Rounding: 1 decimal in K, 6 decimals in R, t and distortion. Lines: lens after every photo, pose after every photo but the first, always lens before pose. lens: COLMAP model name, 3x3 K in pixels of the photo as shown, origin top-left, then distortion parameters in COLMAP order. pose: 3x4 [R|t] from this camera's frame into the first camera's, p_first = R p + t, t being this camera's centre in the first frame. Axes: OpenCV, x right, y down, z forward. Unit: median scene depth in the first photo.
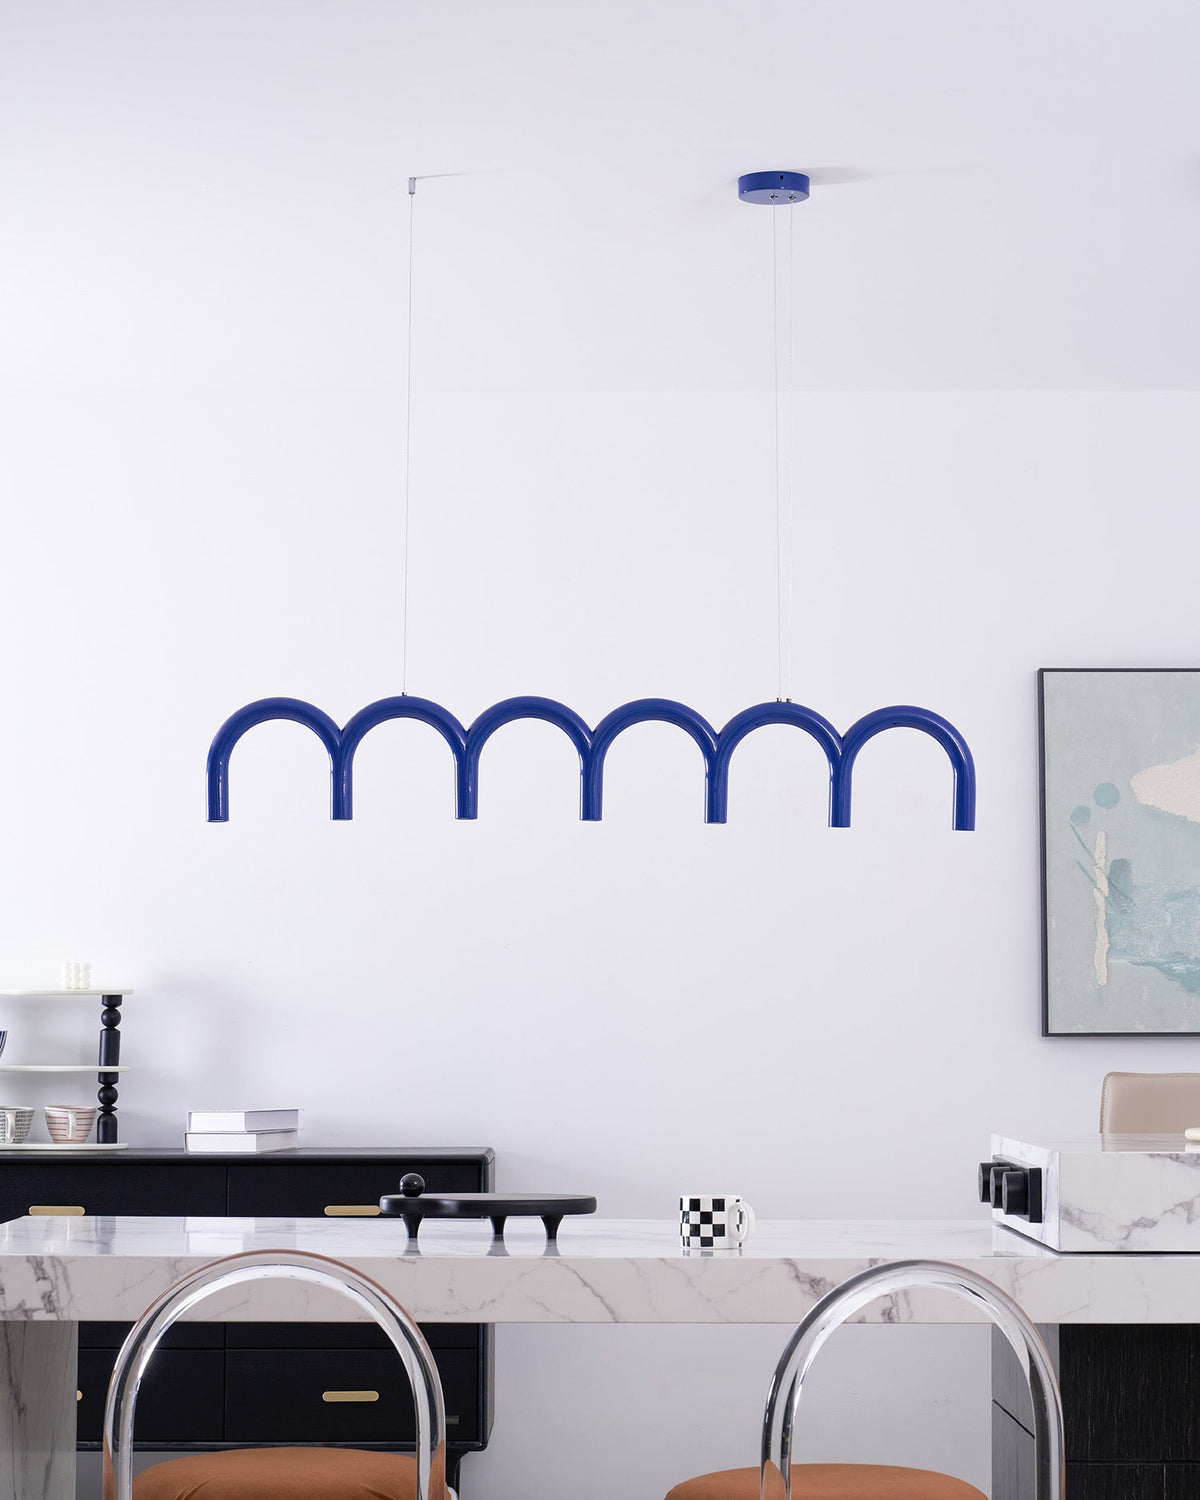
lens RADIAL K [[3698.3, 0, 600.0], [0, 3698.3, 750.0], [0, 0, 1]] dist [-0.064499, -0.107743]
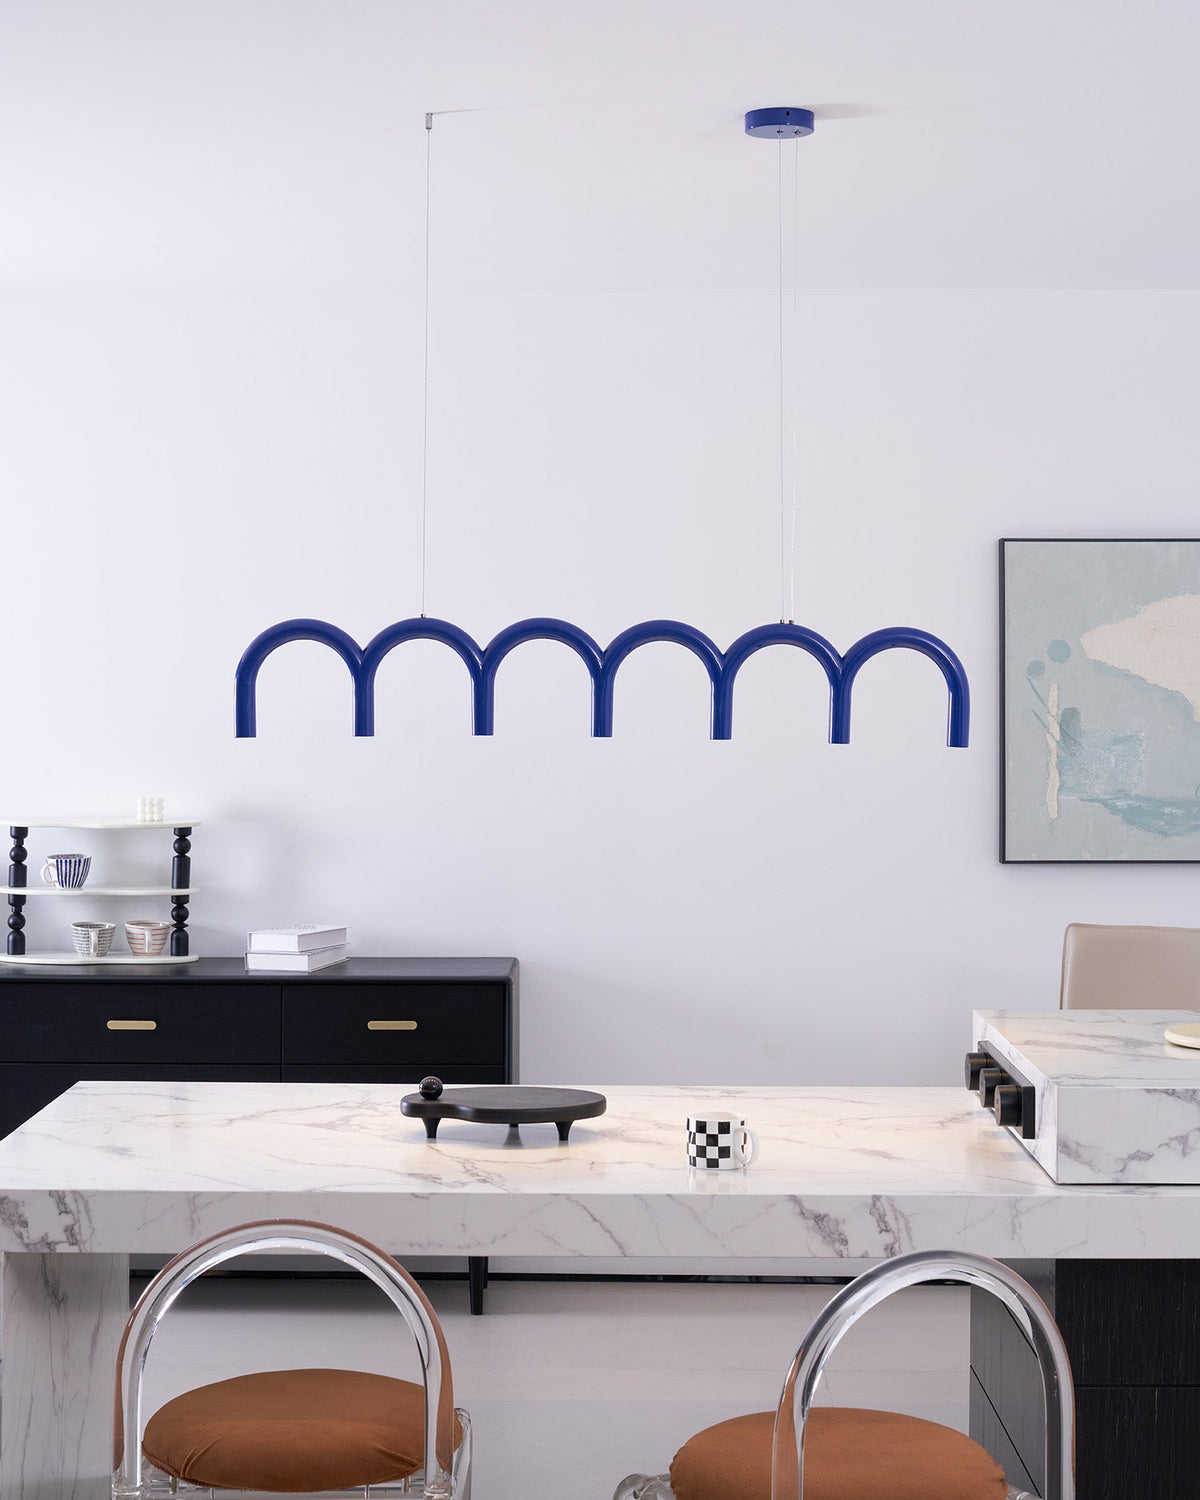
lens RADIAL K [[2611.3, 0, 597.6], [0, 2611.3, 688.4], [0, 0, 1]] dist [-0.023340, -0.066448]
pose [[0.999978, 0.001831, -0.006439, 0.001095], [-0.001287, 0.996502, 0.083553, -0.056396], [0.006570, -0.083543, 0.996483, 0.263868]]
